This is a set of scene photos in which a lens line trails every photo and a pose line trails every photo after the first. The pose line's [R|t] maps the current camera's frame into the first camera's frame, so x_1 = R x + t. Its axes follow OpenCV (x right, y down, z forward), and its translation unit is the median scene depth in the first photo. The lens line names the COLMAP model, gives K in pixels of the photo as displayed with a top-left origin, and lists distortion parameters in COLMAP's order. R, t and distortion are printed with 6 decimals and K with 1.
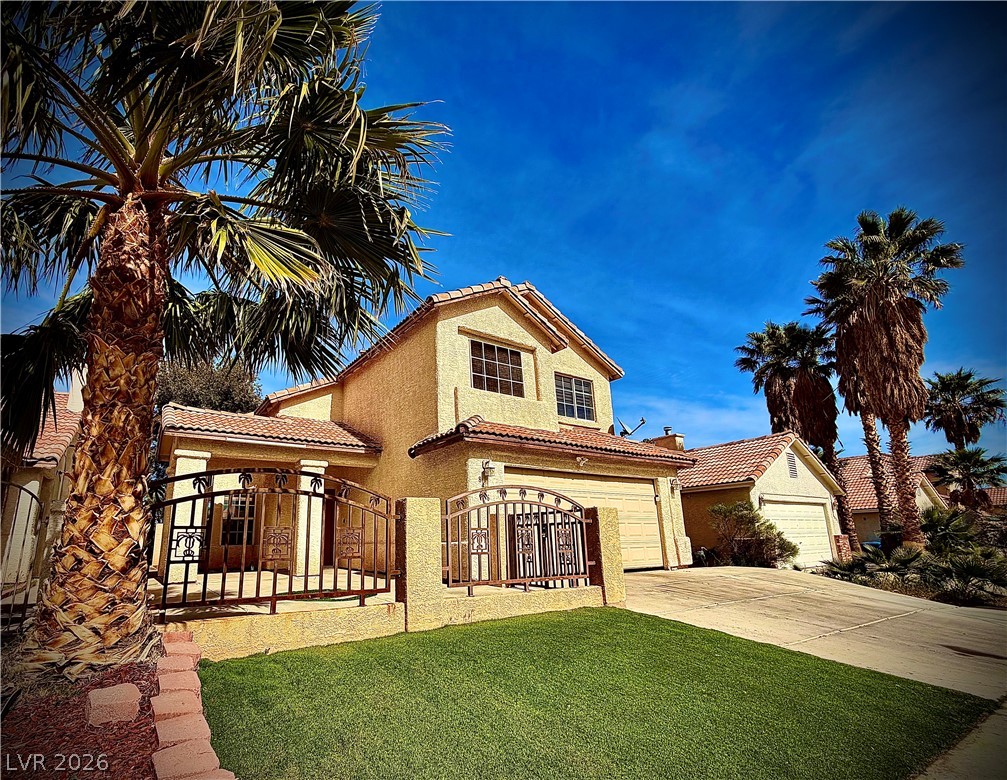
lens RADIAL K [[457.7, 0, 431.8], [0, 457.7, 434.4], [0, 0, 1]] dist [-0.002164, -0.000578]
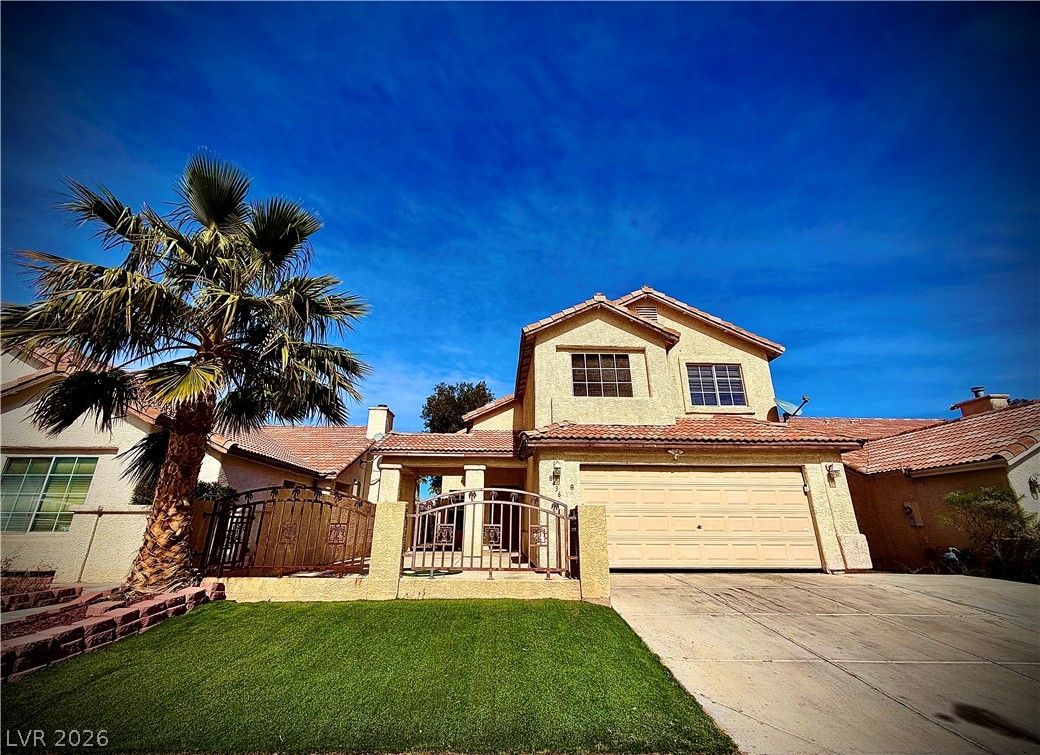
lens RADIAL K [[408.7, 0, 520.6], [0, 408.7, 388.0], [0, 0, 1]] dist [0.000655, 0.000257]
pose [[0.872841, -0.138537, -0.467928, 0.427634], [0.092595, 0.988455, -0.119926, -0.008279], [0.479140, 0.061348, 0.875592, 0.032402]]
